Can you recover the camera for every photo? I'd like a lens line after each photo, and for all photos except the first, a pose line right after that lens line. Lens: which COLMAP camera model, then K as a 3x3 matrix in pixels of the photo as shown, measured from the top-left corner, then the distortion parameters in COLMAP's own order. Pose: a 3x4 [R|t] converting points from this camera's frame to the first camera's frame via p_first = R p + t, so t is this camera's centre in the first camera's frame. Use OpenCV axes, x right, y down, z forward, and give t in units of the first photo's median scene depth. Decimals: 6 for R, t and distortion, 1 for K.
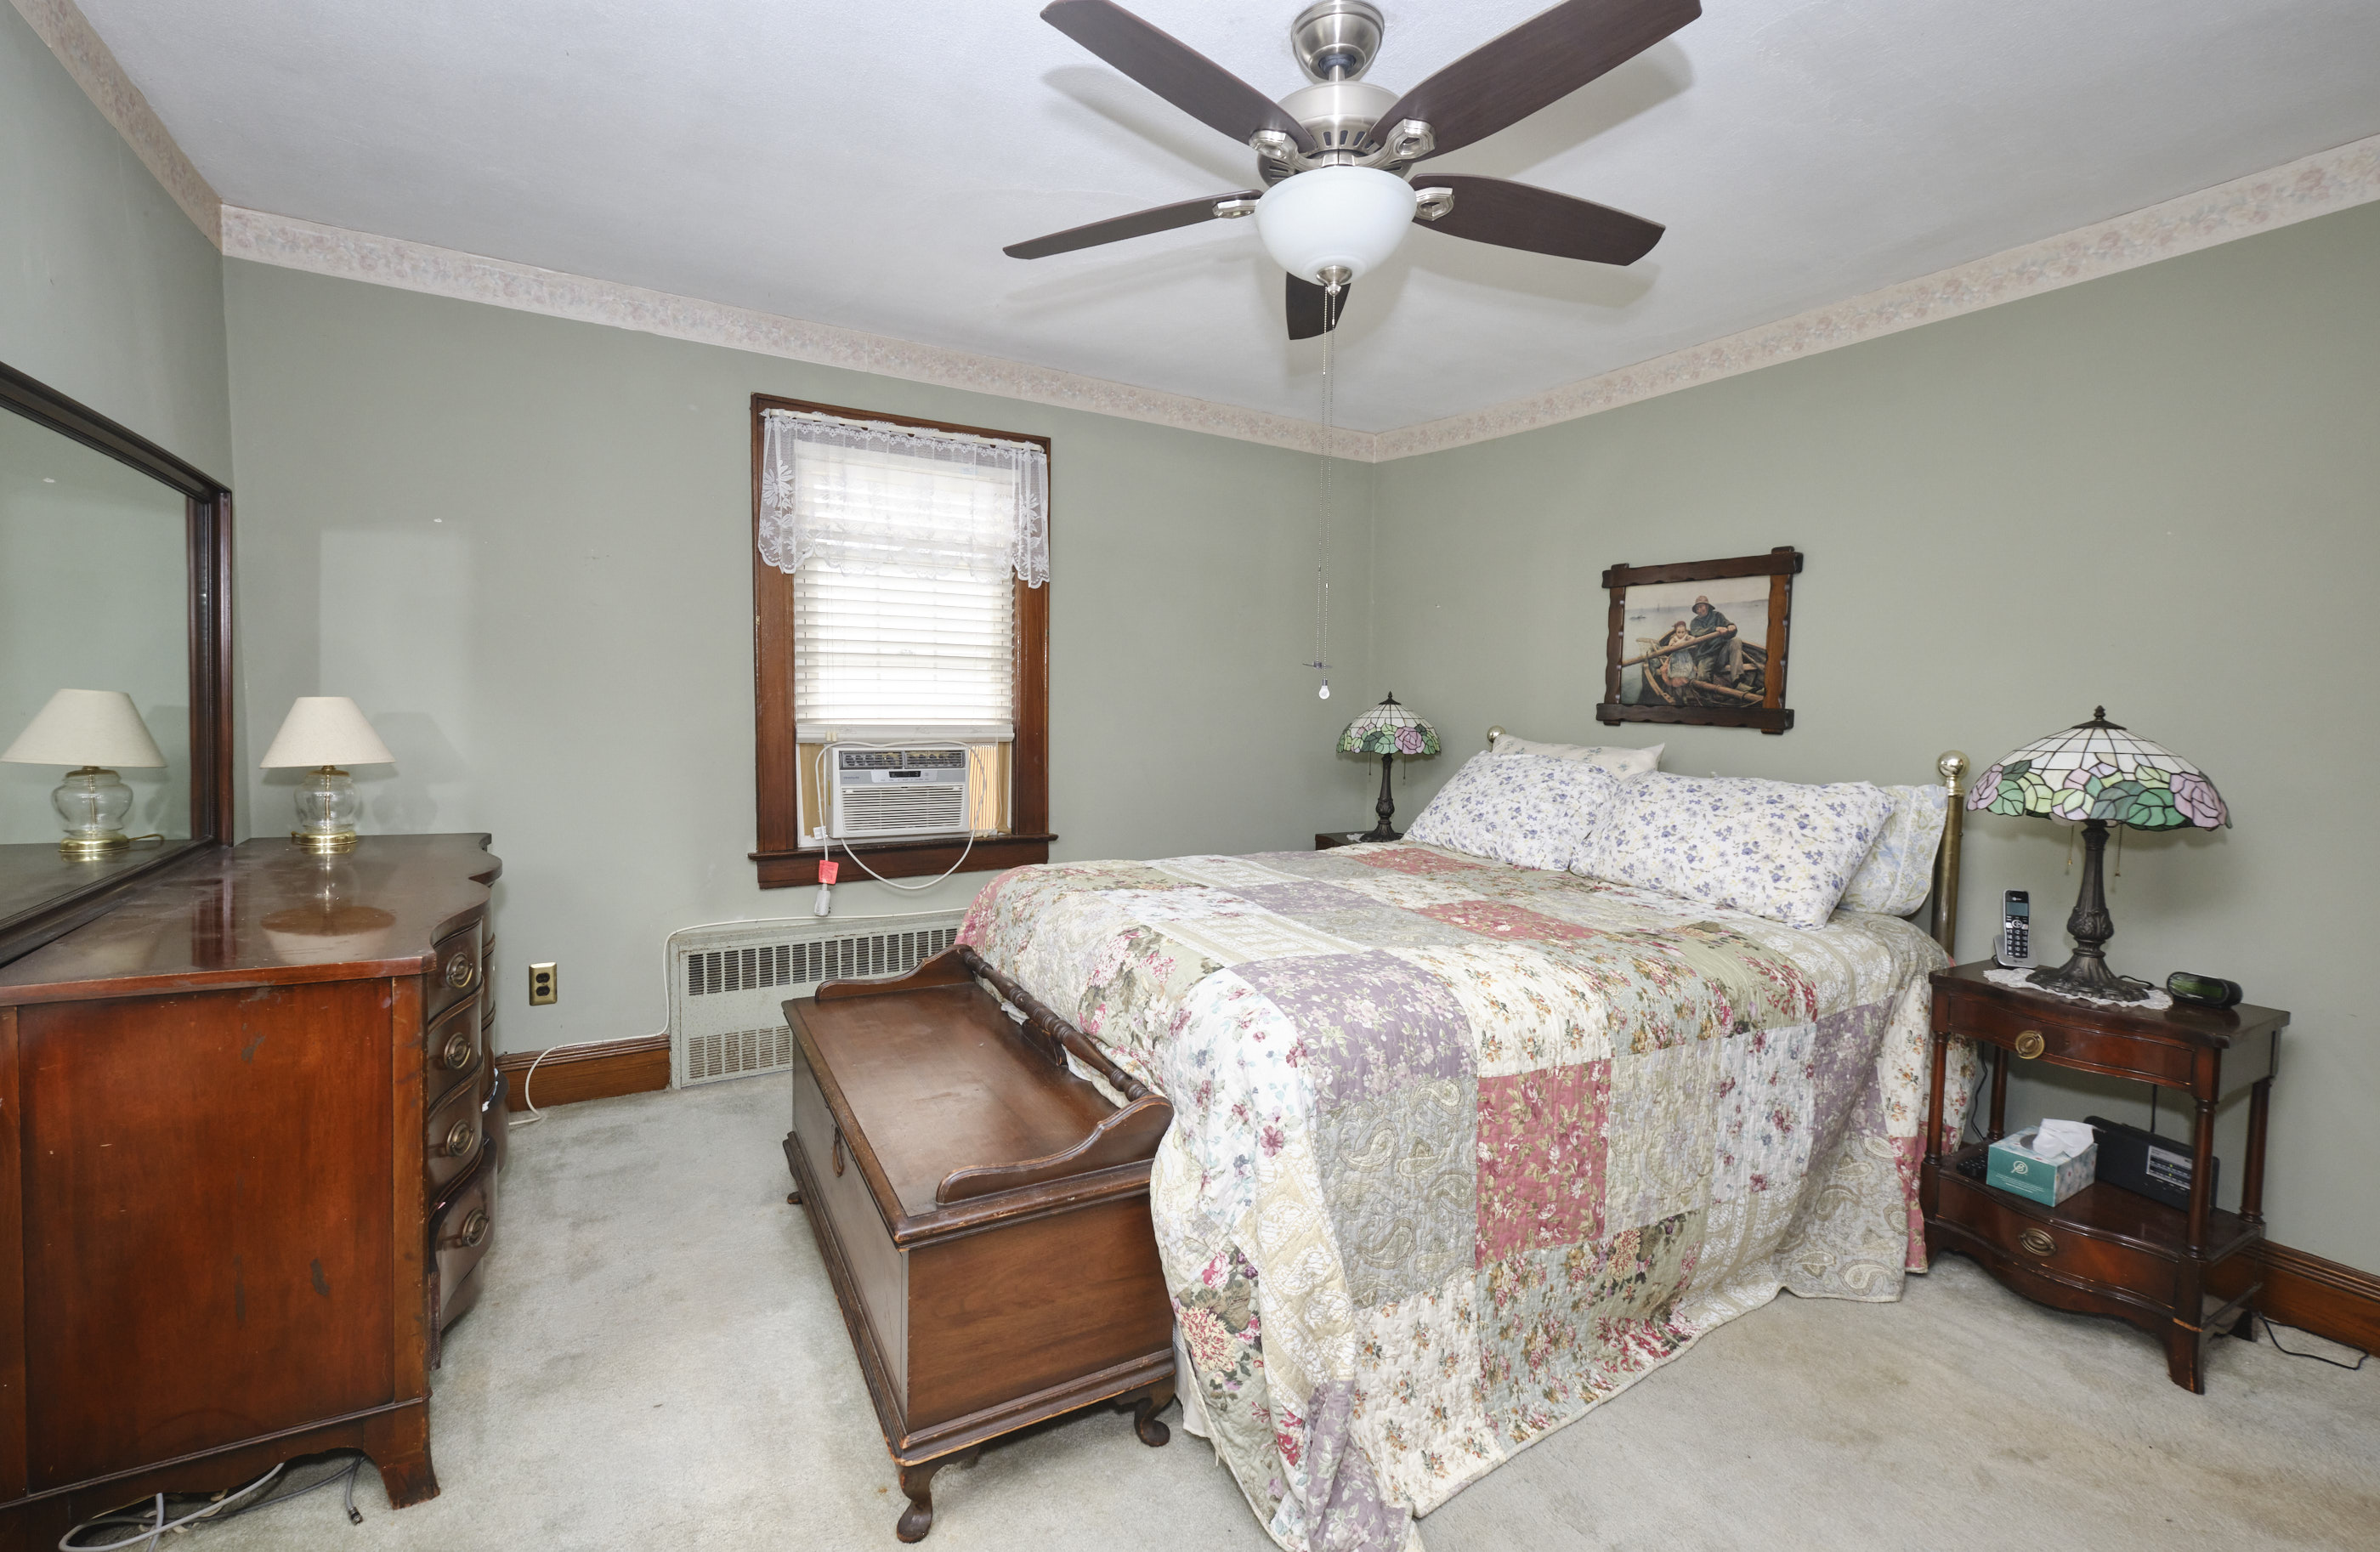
lens RADIAL K [[1001.9, 0, 1186.5], [0, 1001.9, 765.2], [0, 0, 1]] dist [-0.004120, -0.000653]
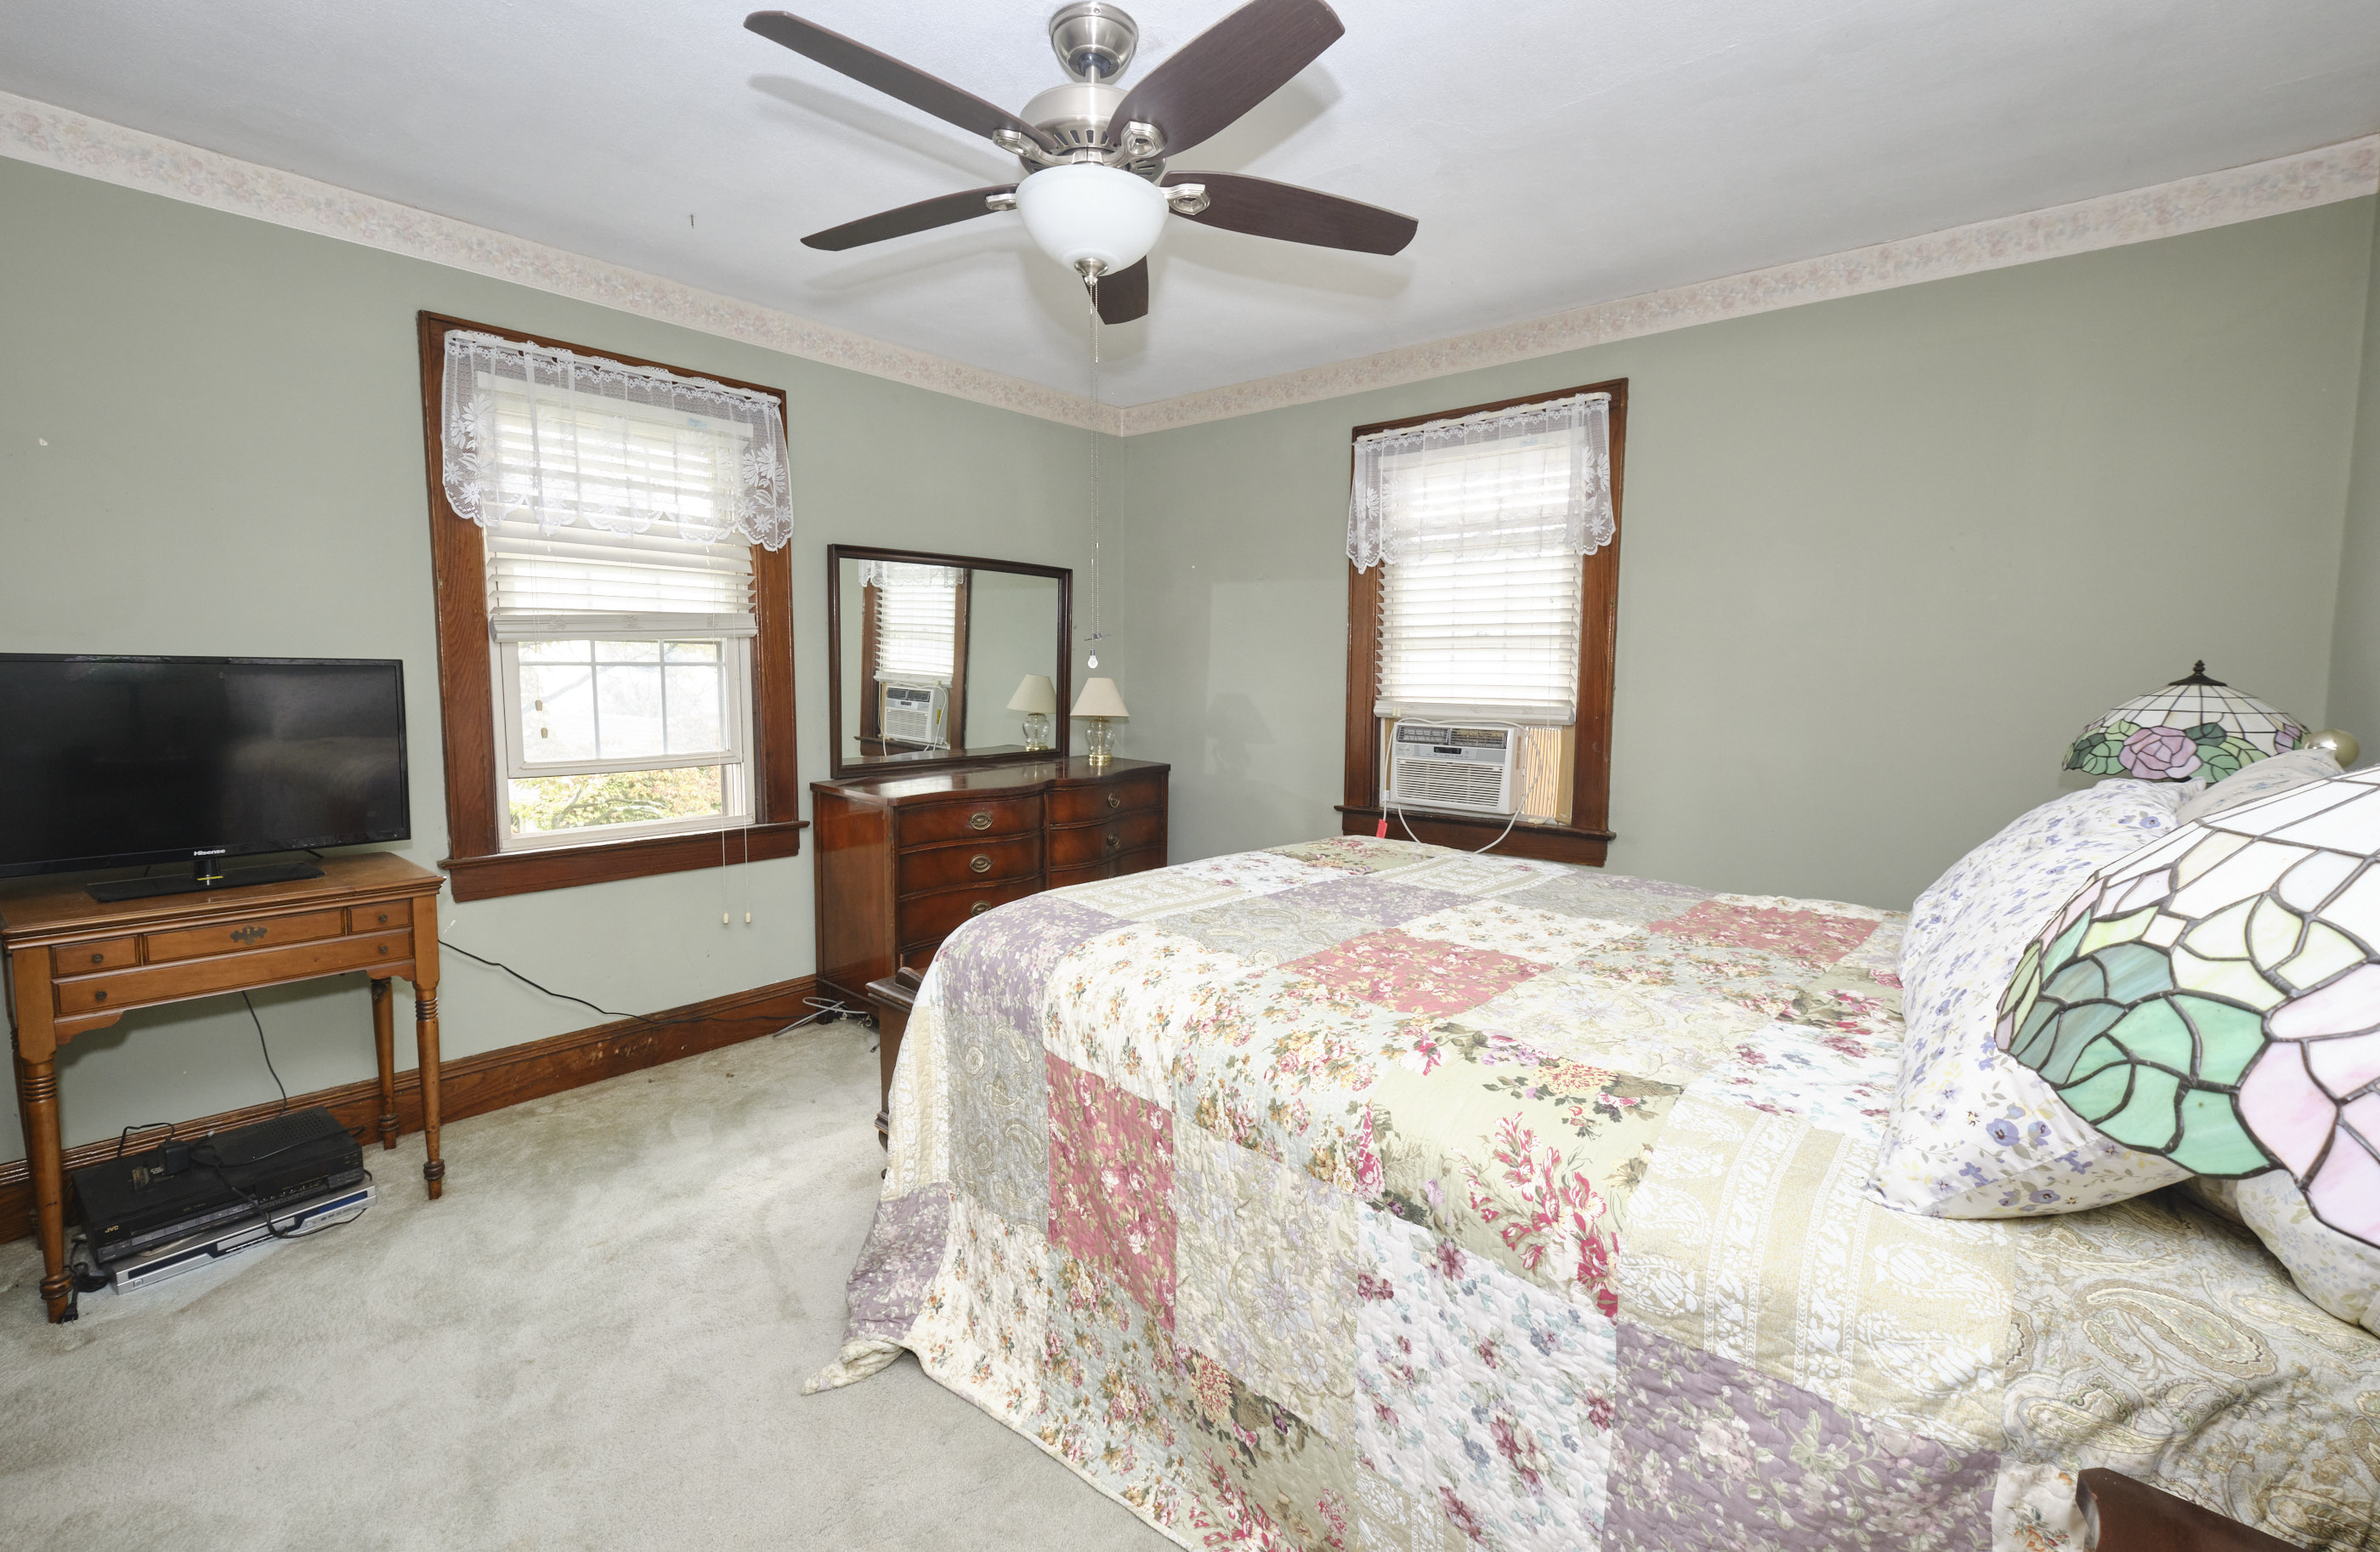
lens RADIAL K [[1001.9, 0, 1189.0], [0, 1001.9, 761.6], [0, 0, 1]] dist [-0.004120, -0.000653]
pose [[0.325466, 0.070434, -0.942927, 0.901180], [-0.066599, 0.996453, 0.051445, -0.021869], [0.943206, 0.046055, 0.329002, 0.571865]]
